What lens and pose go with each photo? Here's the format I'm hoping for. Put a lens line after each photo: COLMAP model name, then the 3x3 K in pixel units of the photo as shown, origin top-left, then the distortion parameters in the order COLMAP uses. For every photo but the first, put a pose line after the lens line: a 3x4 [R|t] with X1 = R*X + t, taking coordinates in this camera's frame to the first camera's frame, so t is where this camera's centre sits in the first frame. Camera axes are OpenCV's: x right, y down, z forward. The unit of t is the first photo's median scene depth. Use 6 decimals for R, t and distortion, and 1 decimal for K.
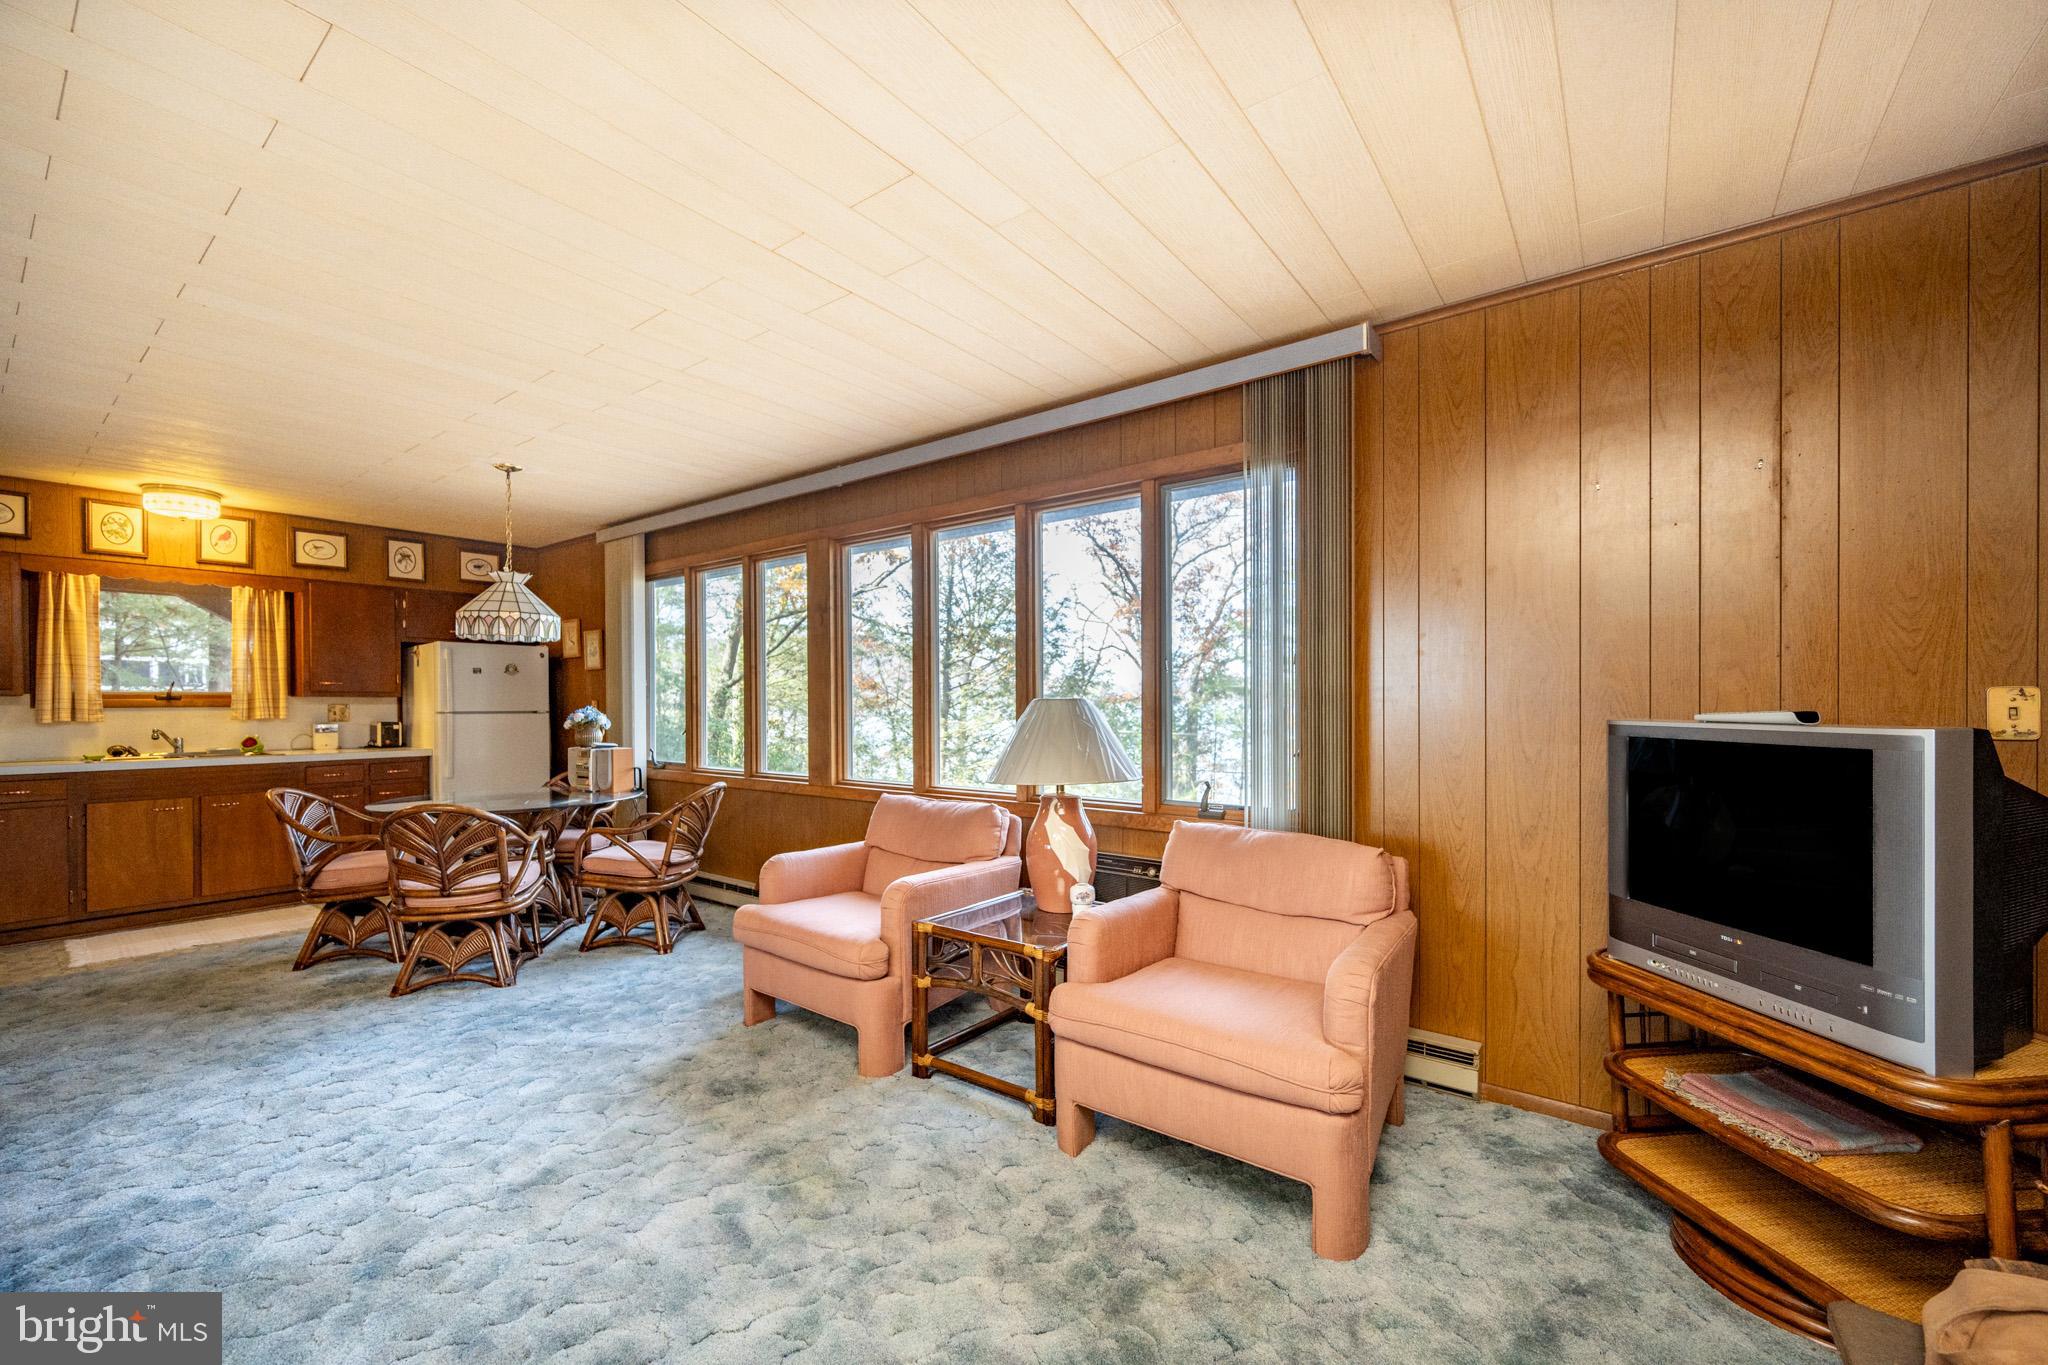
lens RADIAL K [[826.9, 0, 977.5], [0, 826.9, 707.2], [0, 0, 1]] dist [-0.001460, -0.000341]
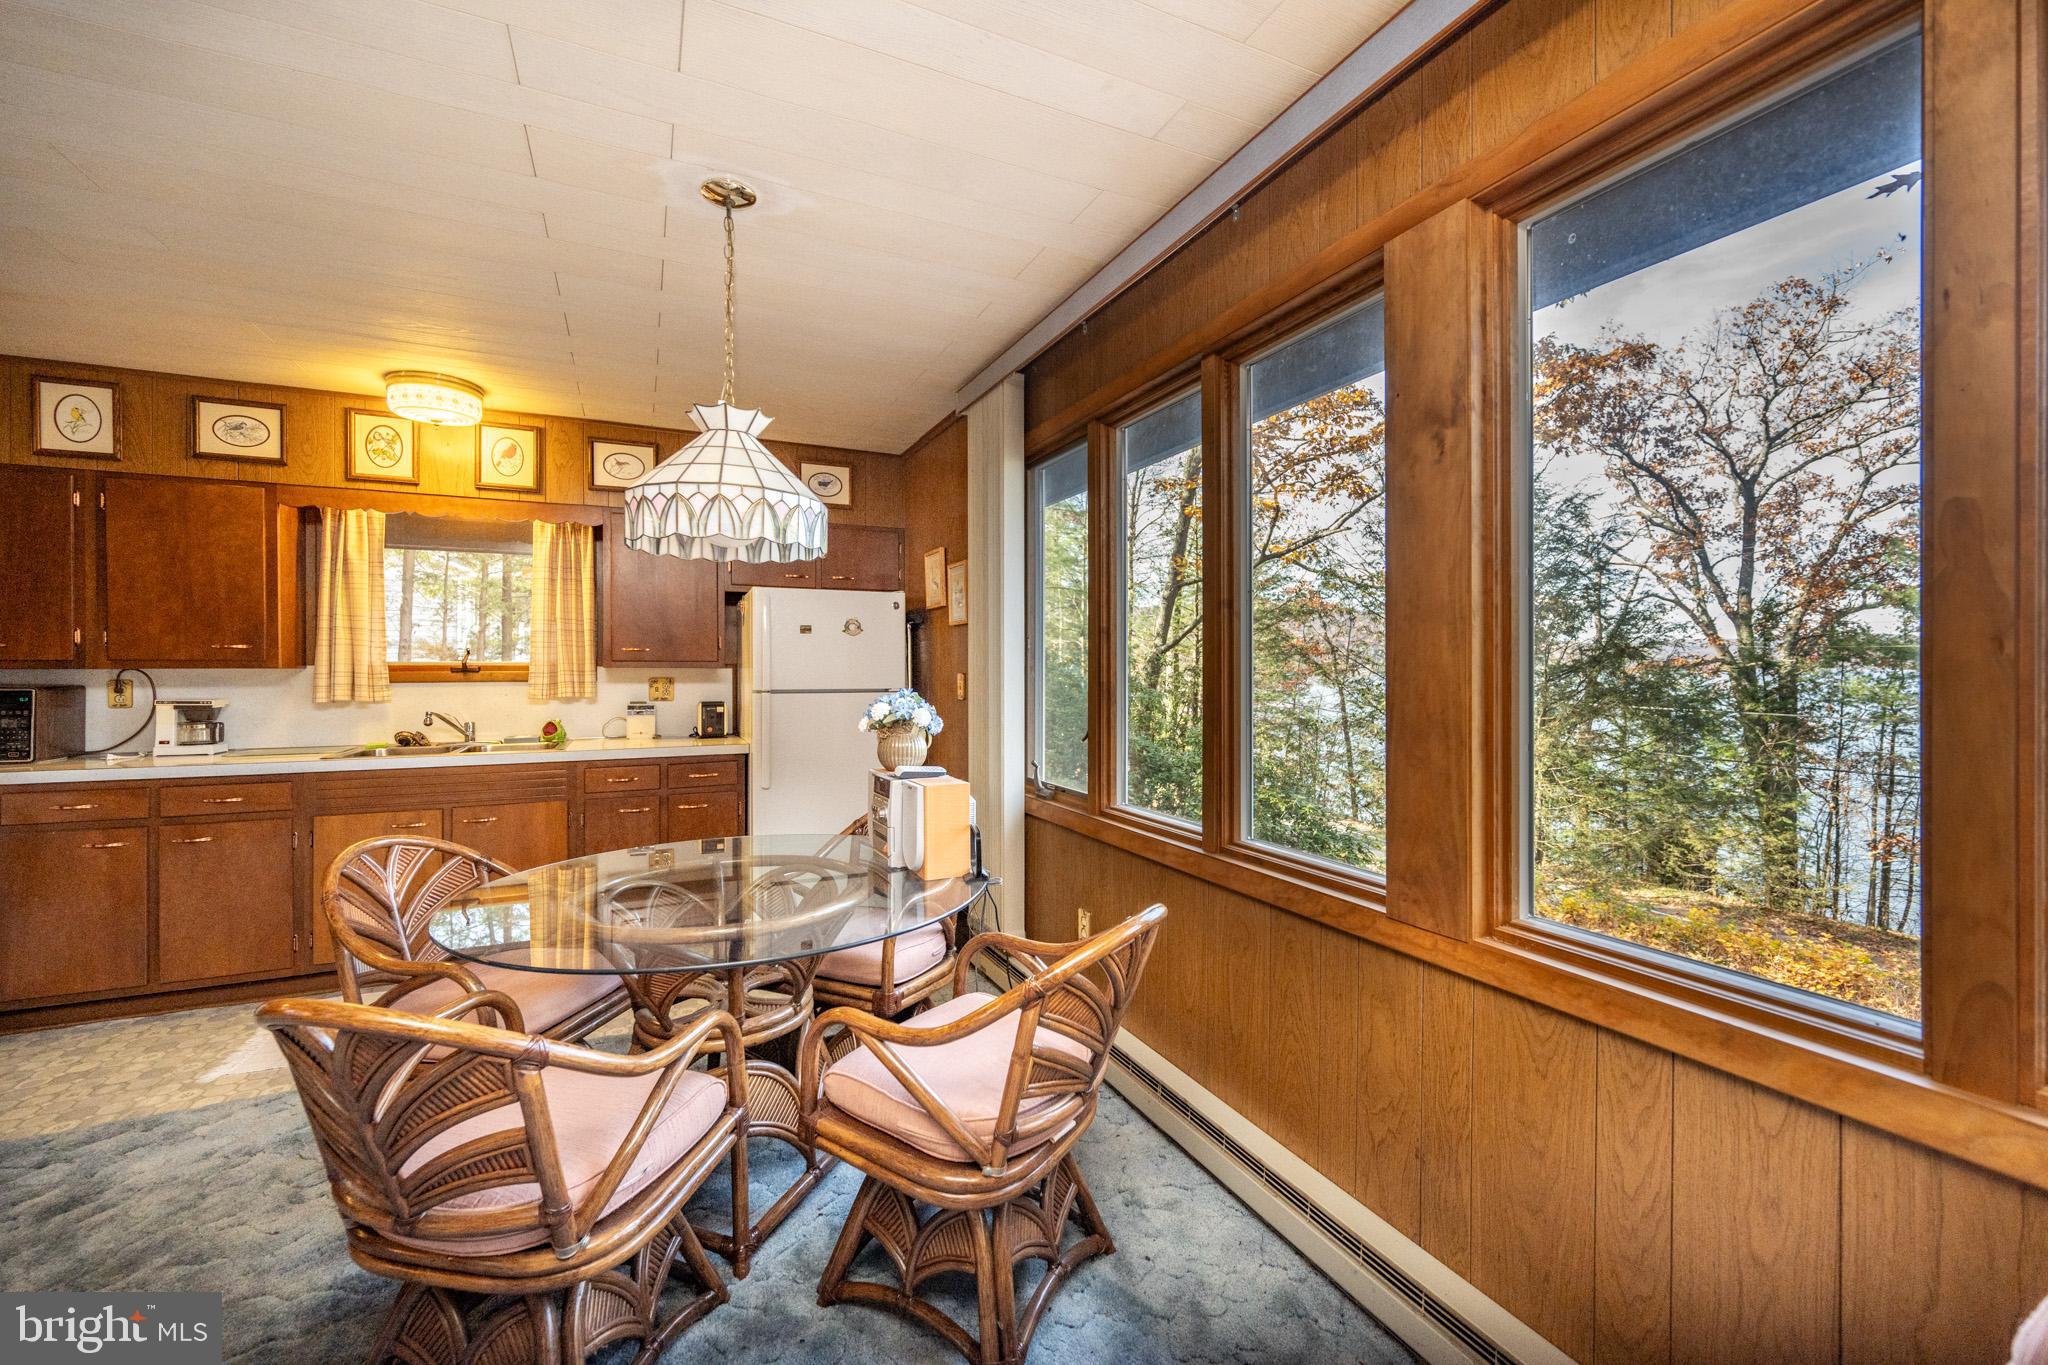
lens RADIAL K [[831.7, 0, 1027.4], [0, 831.7, 672.6], [0, 0, 1]] dist [0.001128, -0.000044]
pose [[0.899758, 0.003495, -0.436375, -0.156377], [-0.003914, 0.999992, -0.000061, -0.010114], [0.436371, 0.001763, 0.899765, 0.503223]]
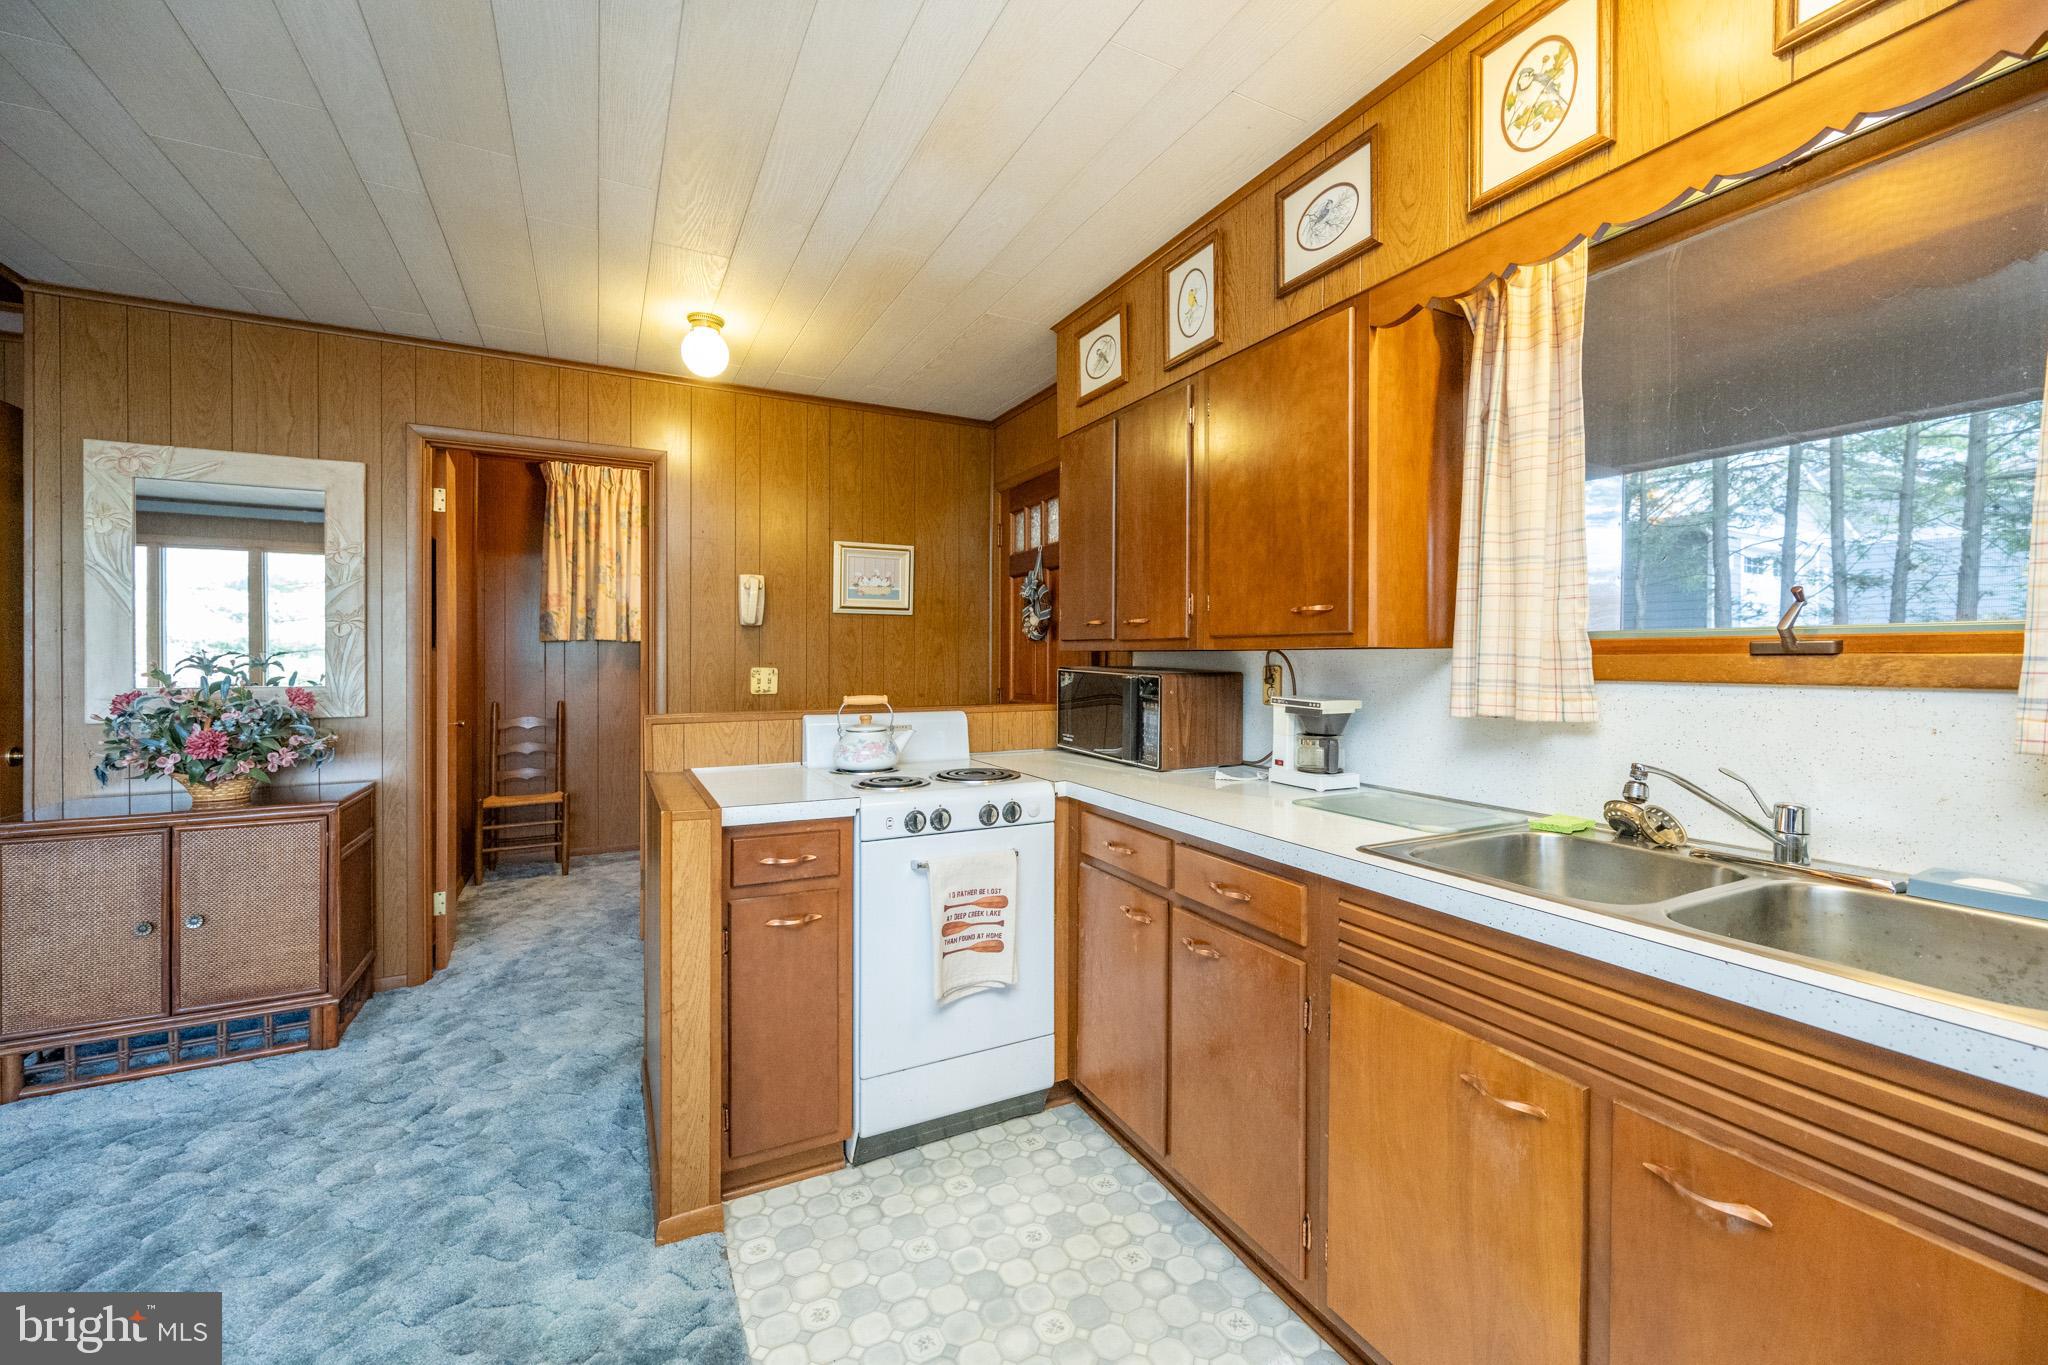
lens RADIAL K [[822.9, 0, 1042.3], [0, 822.9, 659.7], [0, 0, 1]] dist [-0.001252, 0.000066]
pose [[-0.383000, 0.004335, -0.923738, -0.608279], [-0.005694, 0.999959, 0.007054, -0.007726], [0.923731, 0.007961, -0.382960, 0.836442]]
